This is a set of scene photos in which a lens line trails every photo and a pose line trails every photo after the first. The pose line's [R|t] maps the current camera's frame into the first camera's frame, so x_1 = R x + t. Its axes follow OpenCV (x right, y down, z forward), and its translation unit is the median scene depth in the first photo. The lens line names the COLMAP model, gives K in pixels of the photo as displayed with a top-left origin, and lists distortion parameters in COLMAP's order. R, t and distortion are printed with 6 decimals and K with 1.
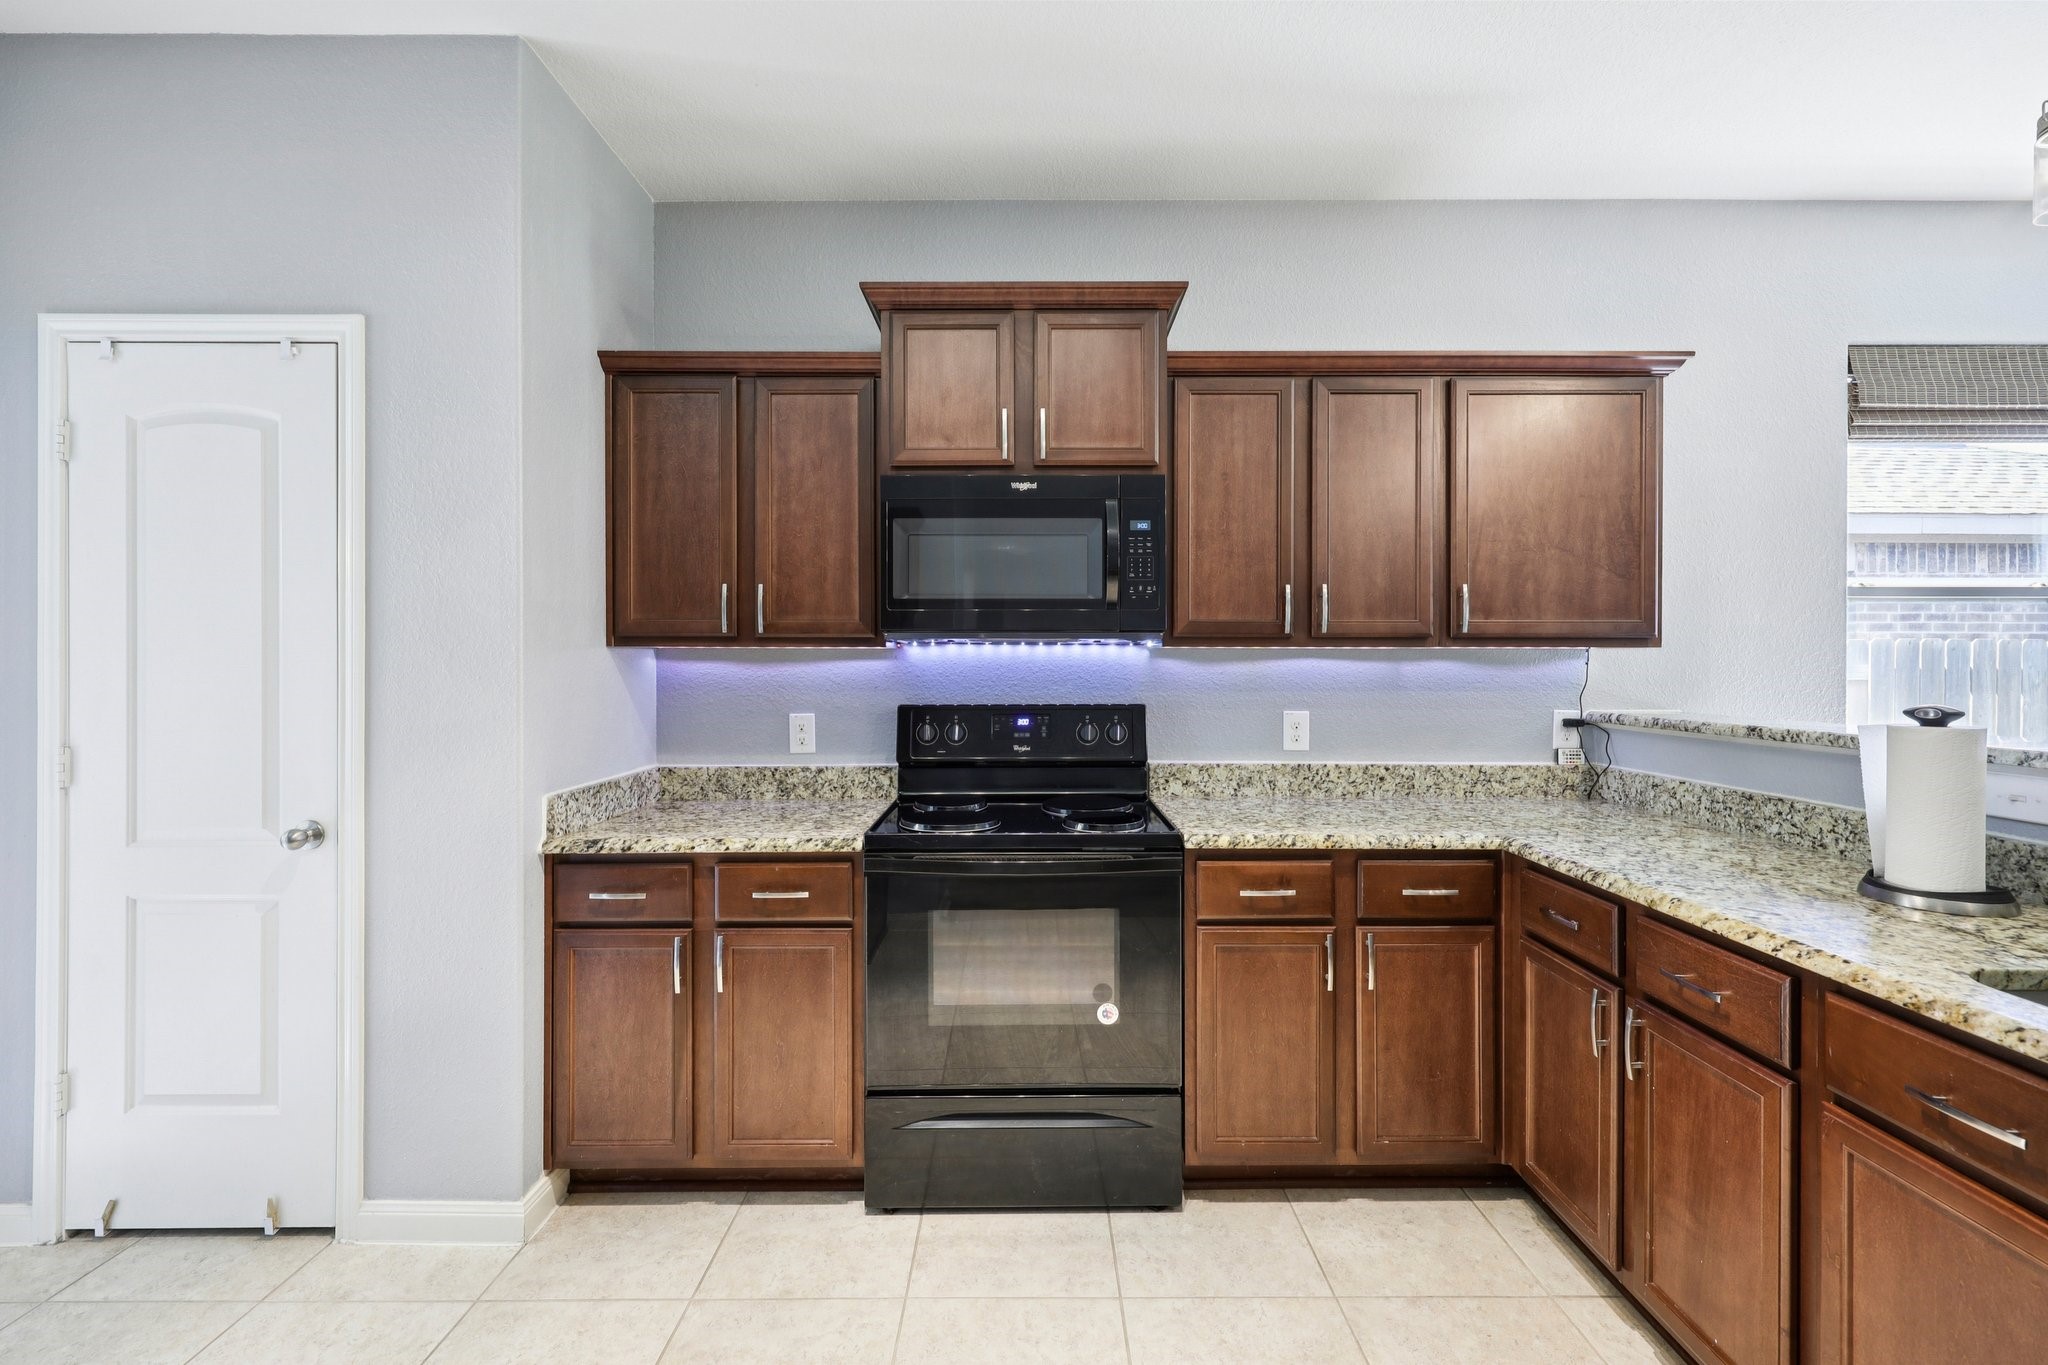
lens RADIAL K [[888.4, 0, 1017.0], [0, 888.4, 661.8], [0, 0, 1]] dist [0.006393, 0.000380]
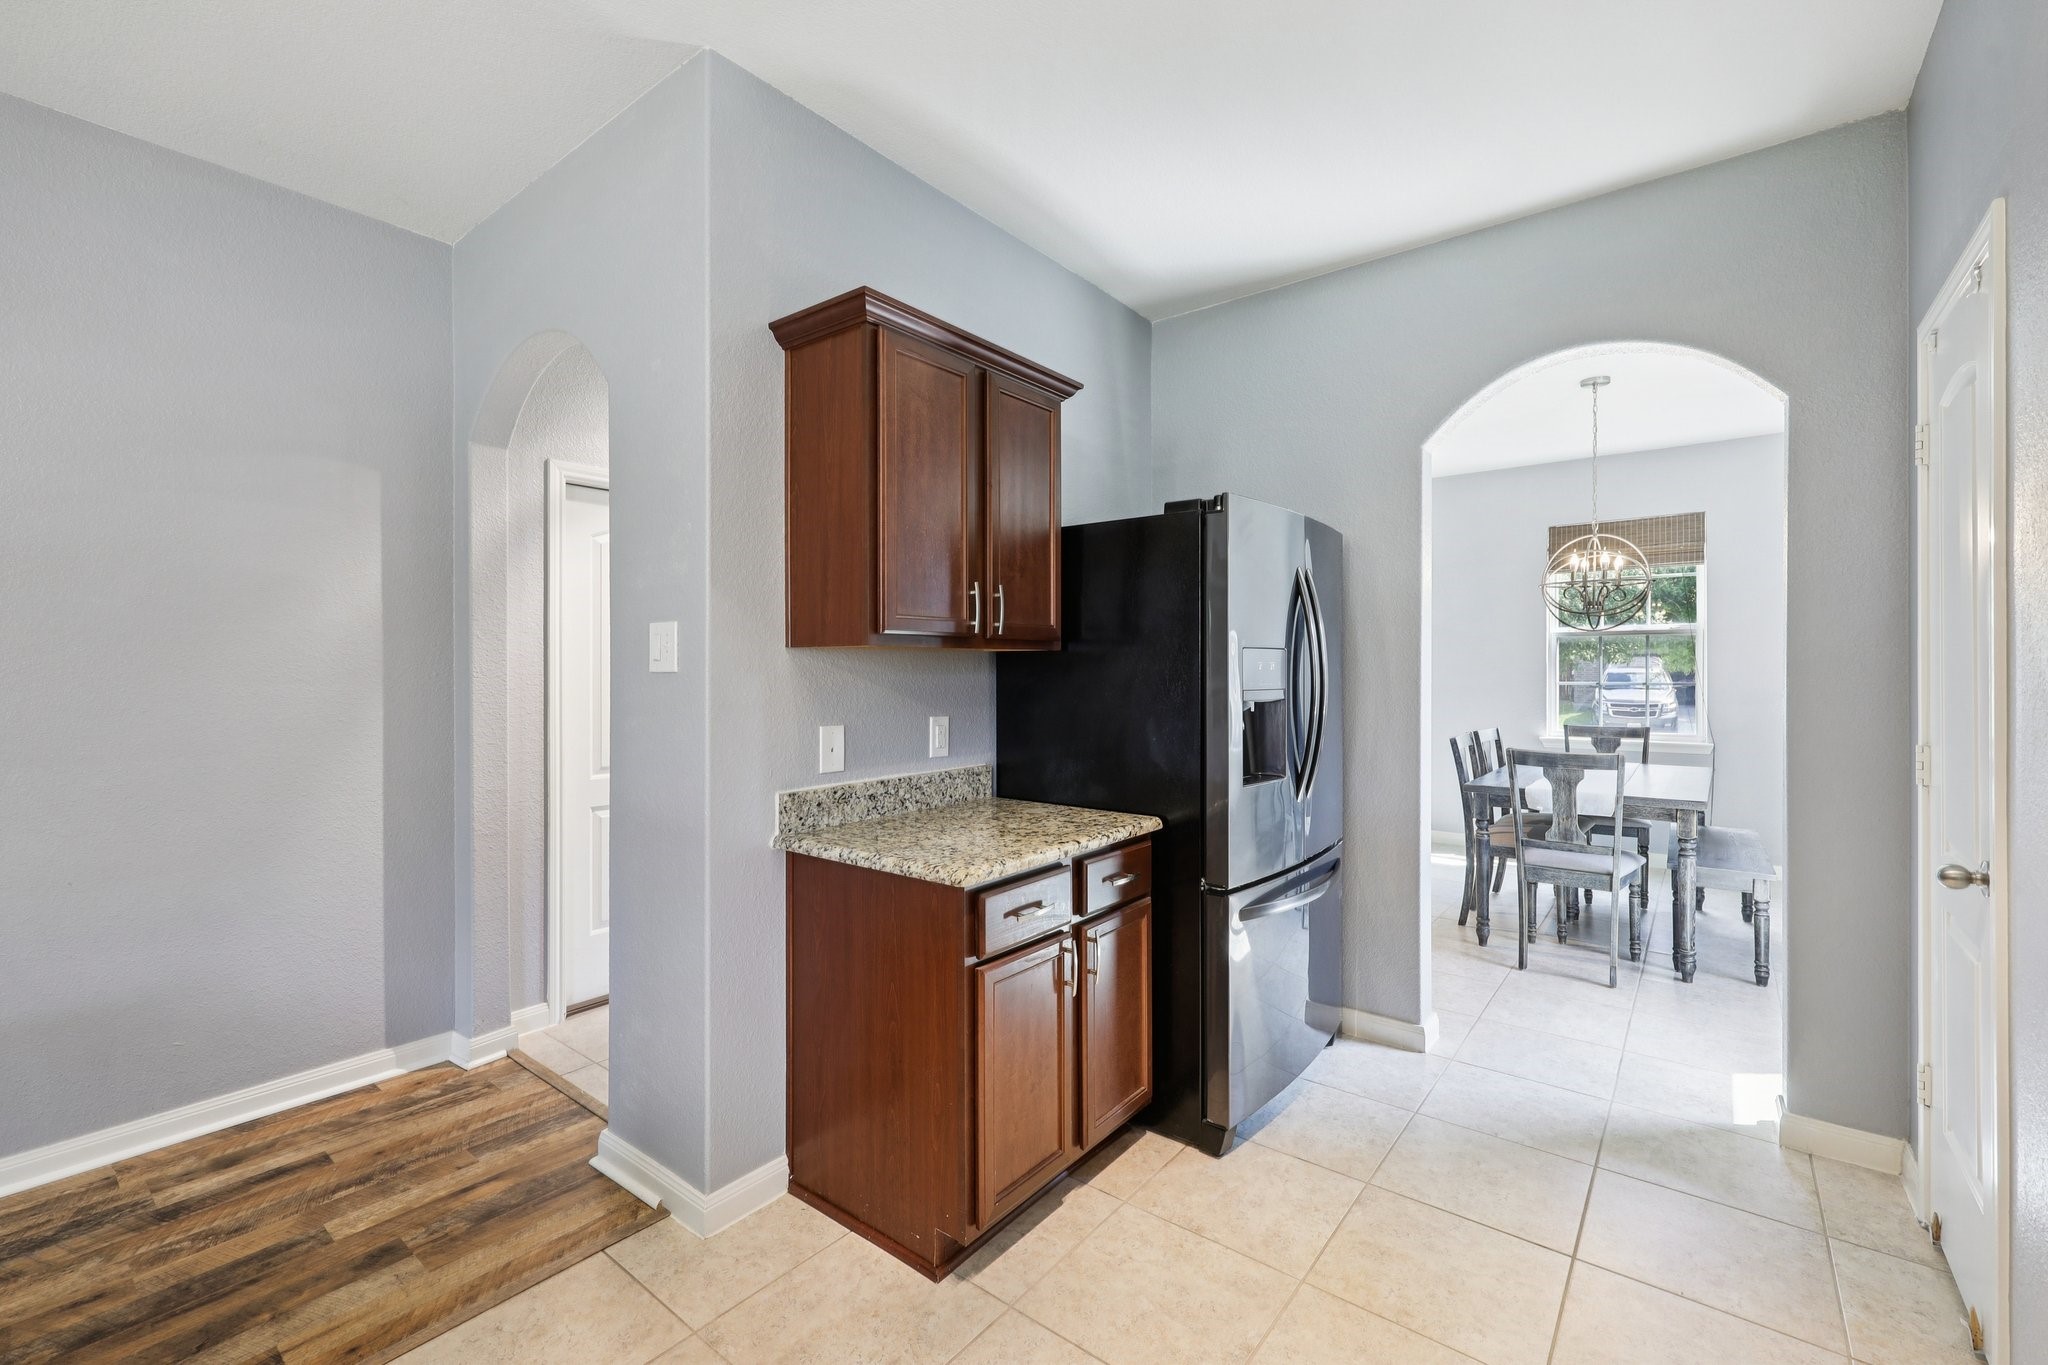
lens RADIAL K [[868.7, 0, 1027.9], [0, 868.7, 664.1], [0, 0, 1]] dist [-0.000586, -0.000282]
pose [[-0.626401, -0.002791, -0.779496, 0.296240], [0.000202, 0.999993, -0.003743, 0.002455], [0.779501, -0.002502, -0.626396, 0.687298]]
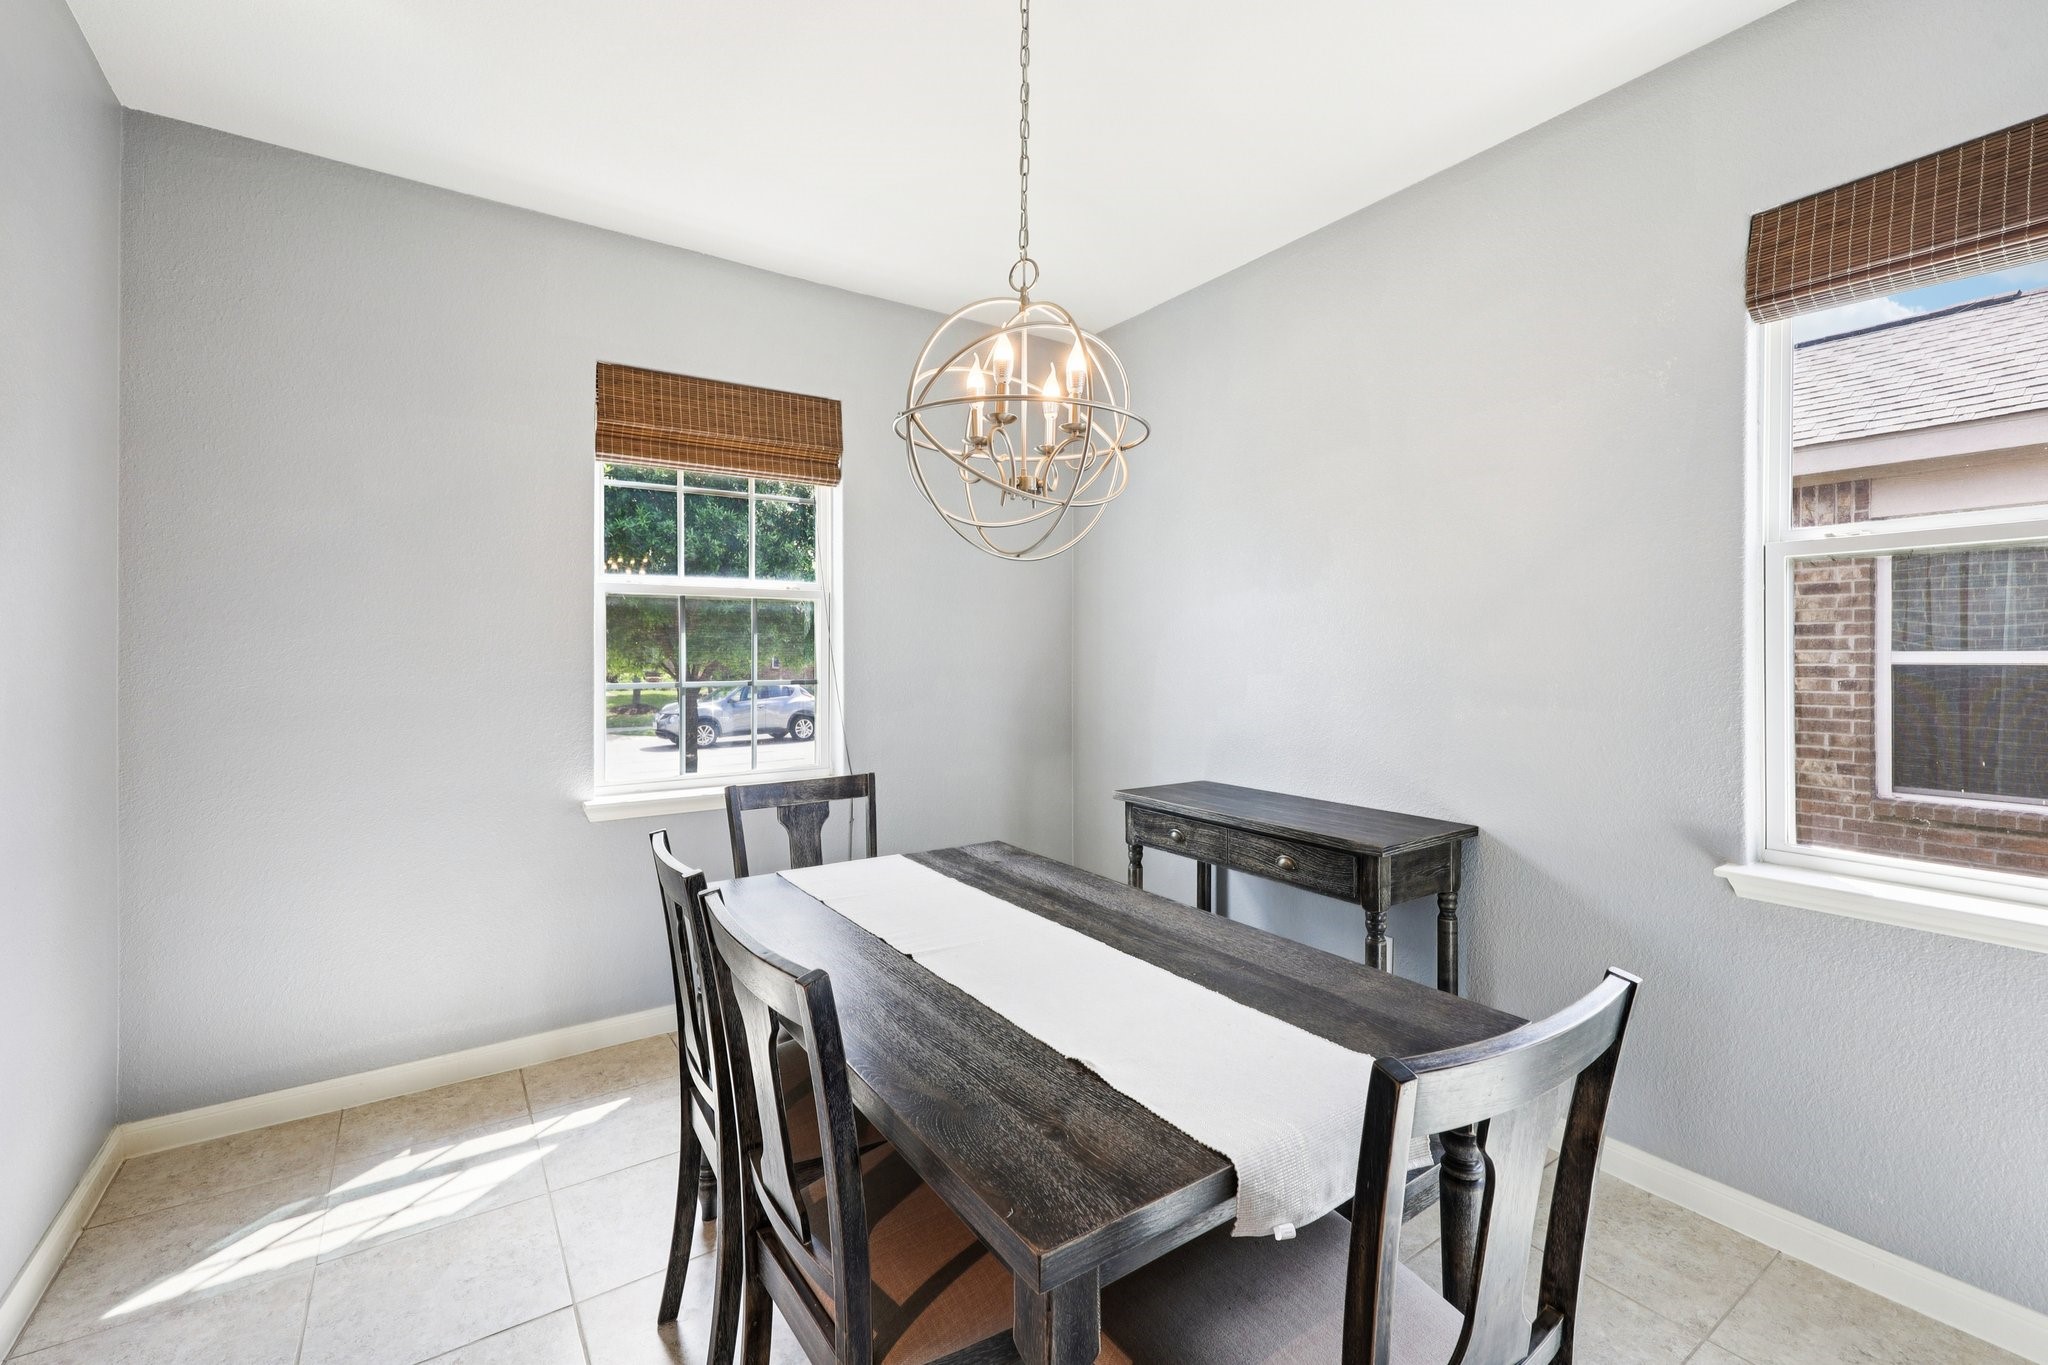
lens RADIAL K [[883.1, 0, 1031.1], [0, 883.1, 646.6], [0, 0, 1]] dist [0.001578, 0.000041]
pose [[0.564916, -0.004029, -0.825139, -1.256473], [0.001019, 0.999991, -0.004185, -0.004133], [0.825148, 0.001524, 0.564915, 0.090889]]
